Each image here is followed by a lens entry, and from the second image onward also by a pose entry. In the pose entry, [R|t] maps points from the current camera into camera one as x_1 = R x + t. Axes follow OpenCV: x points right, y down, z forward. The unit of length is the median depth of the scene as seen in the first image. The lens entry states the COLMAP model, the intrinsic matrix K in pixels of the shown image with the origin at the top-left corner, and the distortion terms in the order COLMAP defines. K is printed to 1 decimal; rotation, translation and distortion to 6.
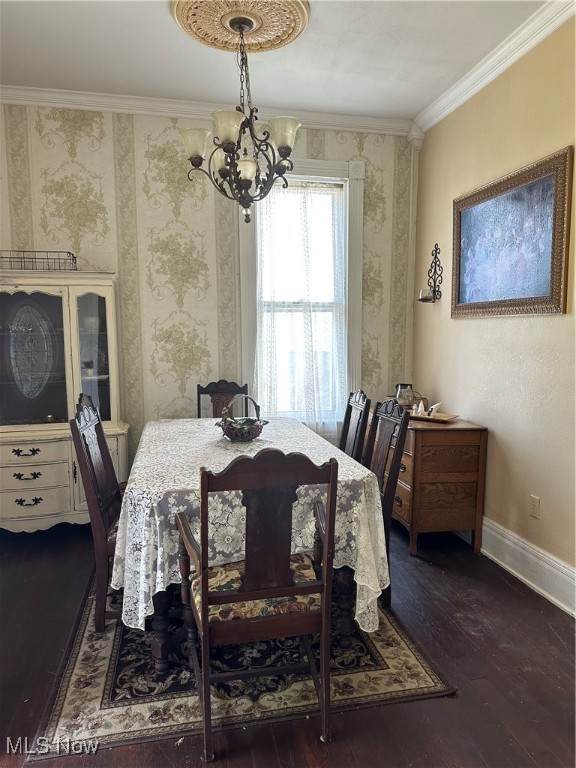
lens RADIAL K [[548.1, 0, 292.5], [0, 548.1, 390.4], [0, 0, 1]] dist [0.048936, -0.064898]
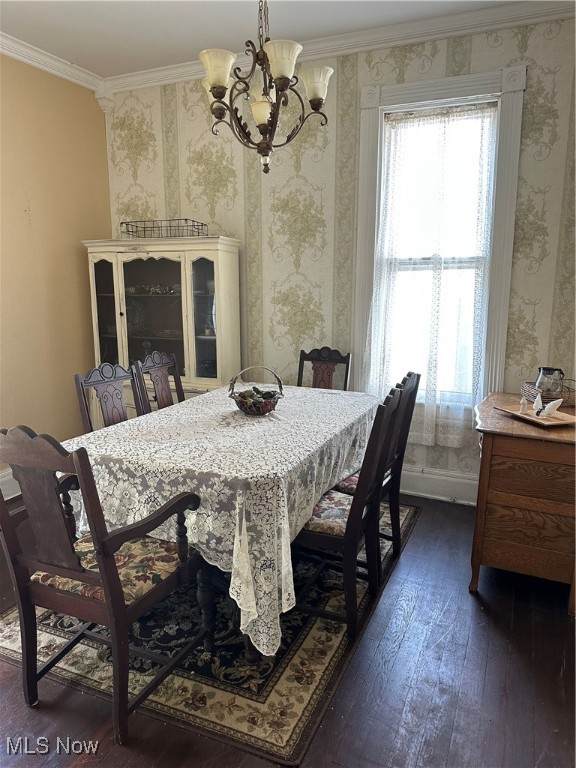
lens RADIAL K [[548.1, 0, 292.5], [0, 548.1, 390.4], [0, 0, 1]] dist [0.048936, -0.064898]
pose [[0.812342, 0.111007, -0.572518, 0.376324], [-0.066003, 0.992909, 0.098867, -0.034828], [0.579434, -0.042525, 0.813909, 0.209403]]
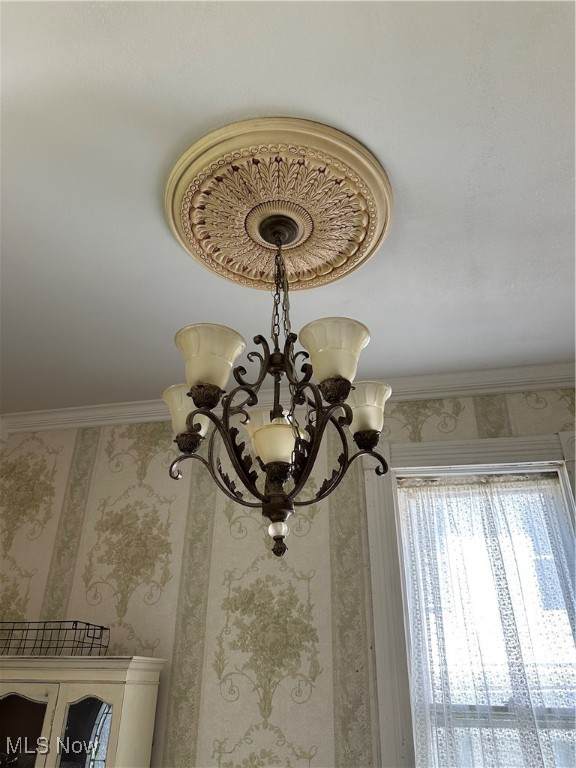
lens RADIAL K [[548.1, 0, 292.5], [0, 548.1, 390.4], [0, 0, 1]] dist [0.048936, -0.064898]
pose [[0.905157, -0.180195, -0.384995, 0.086833], [-0.060249, 0.842176, -0.535826, -0.136984], [0.420787, 0.508202, 0.751445, 0.460646]]
